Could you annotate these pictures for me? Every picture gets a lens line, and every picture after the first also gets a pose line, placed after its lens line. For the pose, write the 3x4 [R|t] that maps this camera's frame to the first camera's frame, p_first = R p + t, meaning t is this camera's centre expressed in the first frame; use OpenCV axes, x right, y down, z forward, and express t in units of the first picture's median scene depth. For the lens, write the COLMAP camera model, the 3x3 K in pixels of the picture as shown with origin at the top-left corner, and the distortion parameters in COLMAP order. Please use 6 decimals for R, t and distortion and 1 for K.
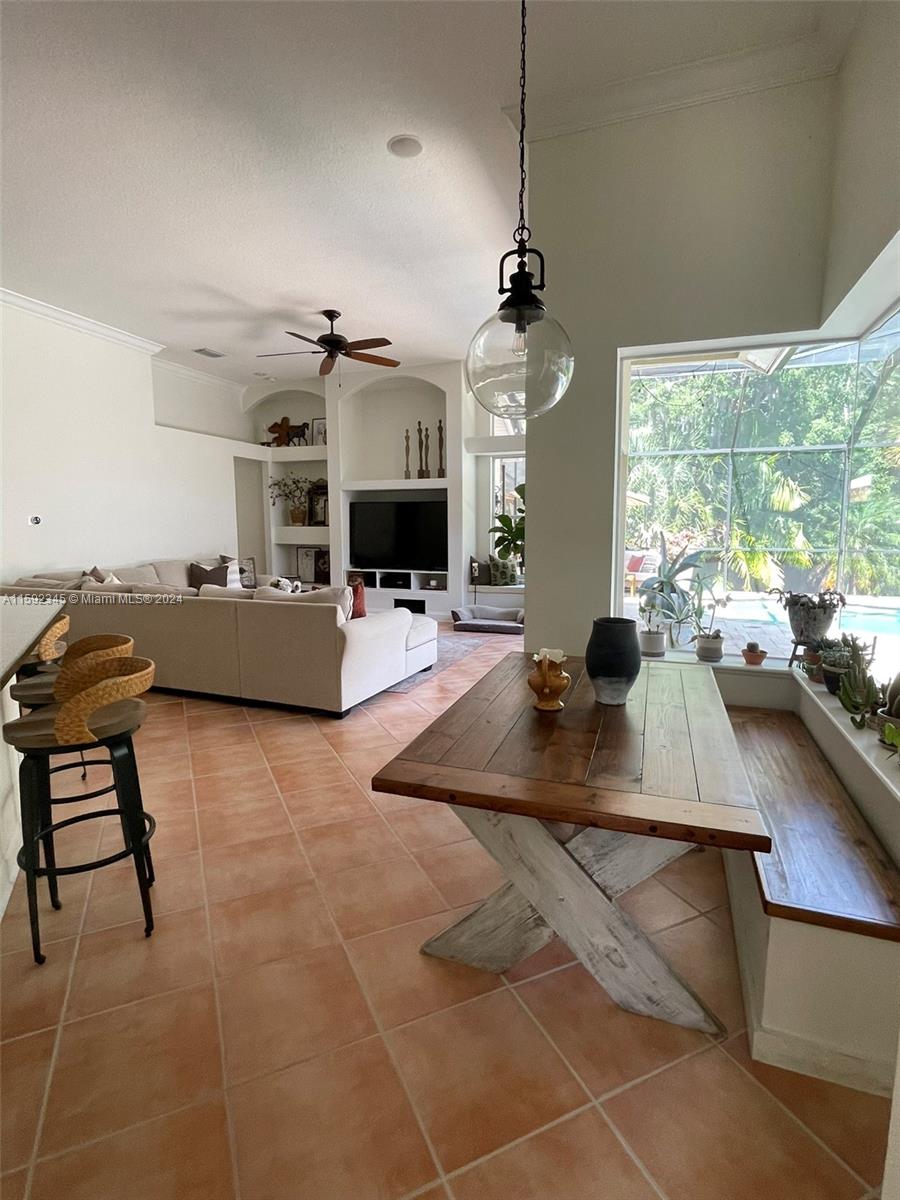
lens RADIAL K [[600.3, 0, 451.9], [0, 600.3, 596.3], [0, 0, 1]] dist [-0.010030, 0.005910]
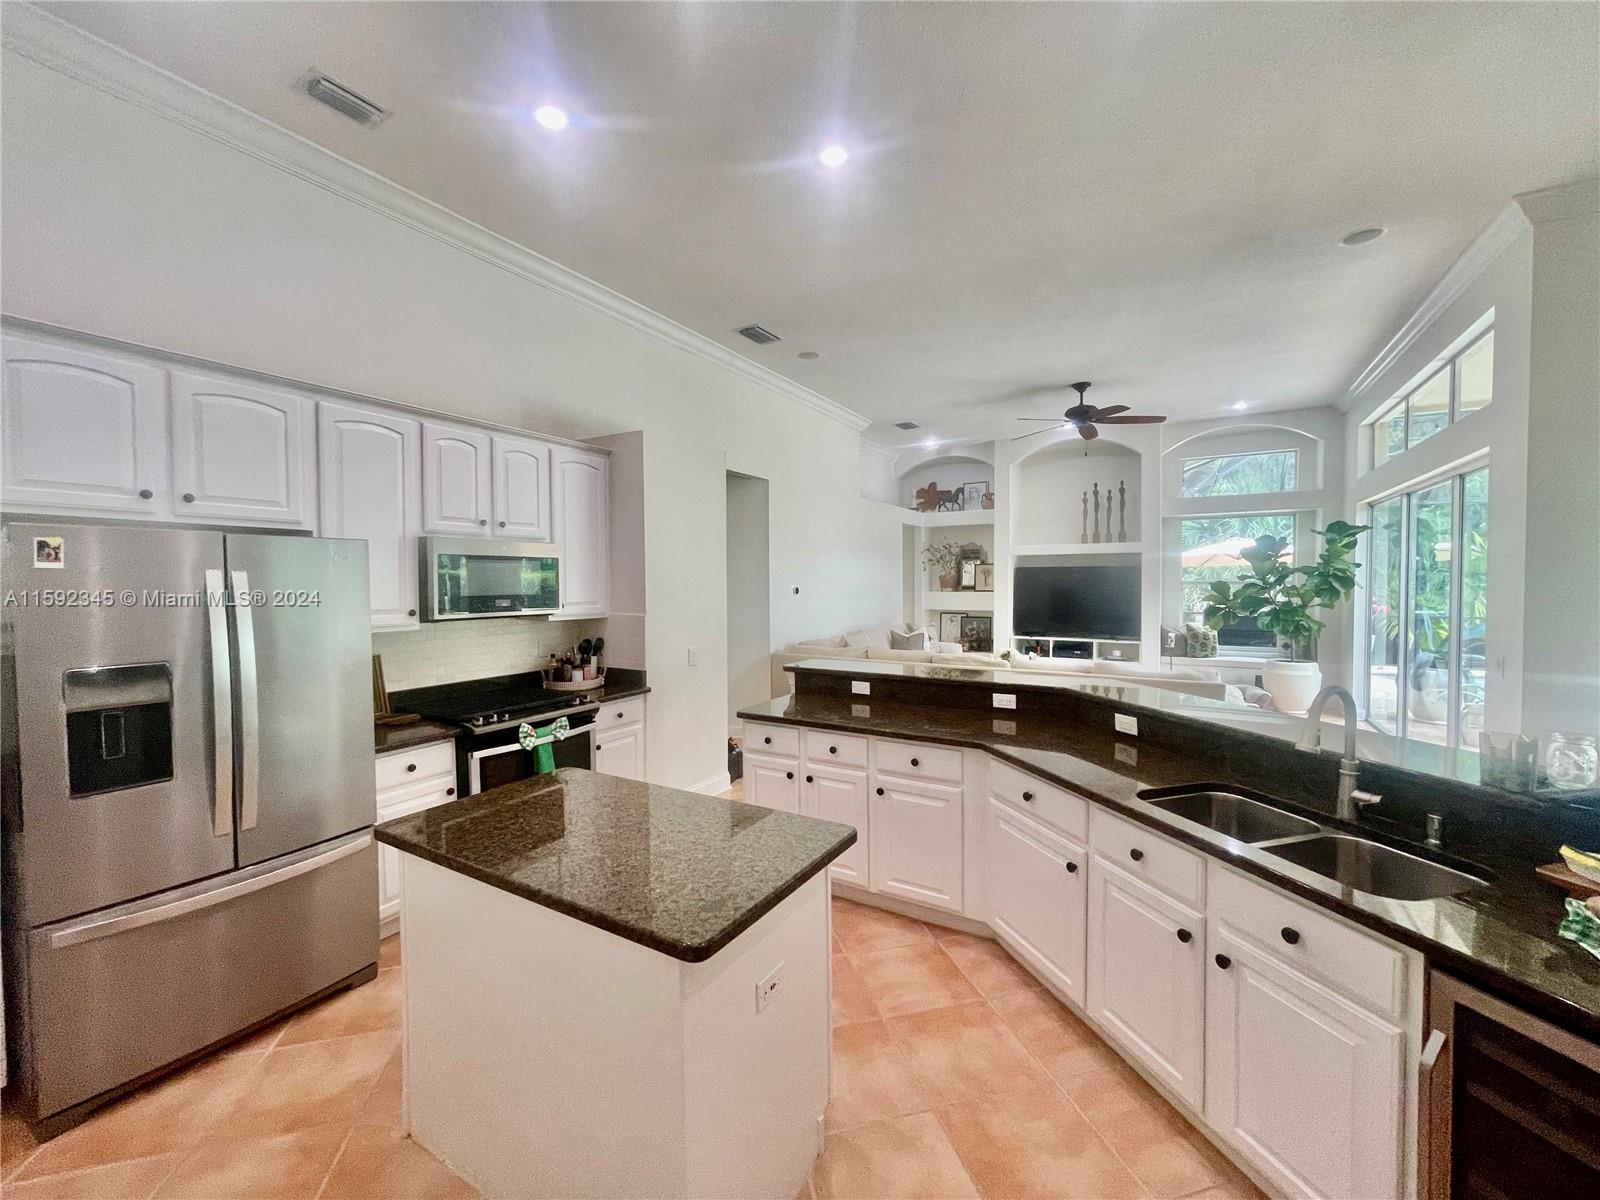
lens RADIAL K [[650.6, 0, 805.0], [0, 650.6, 601.1], [0, 0, 1]] dist [-0.003731, 0.000006]
pose [[0.980416, 0.001955, -0.196929, -0.301802], [-0.019469, 0.996015, -0.087039, -0.005216], [0.195974, 0.089169, 0.976547, -0.084845]]
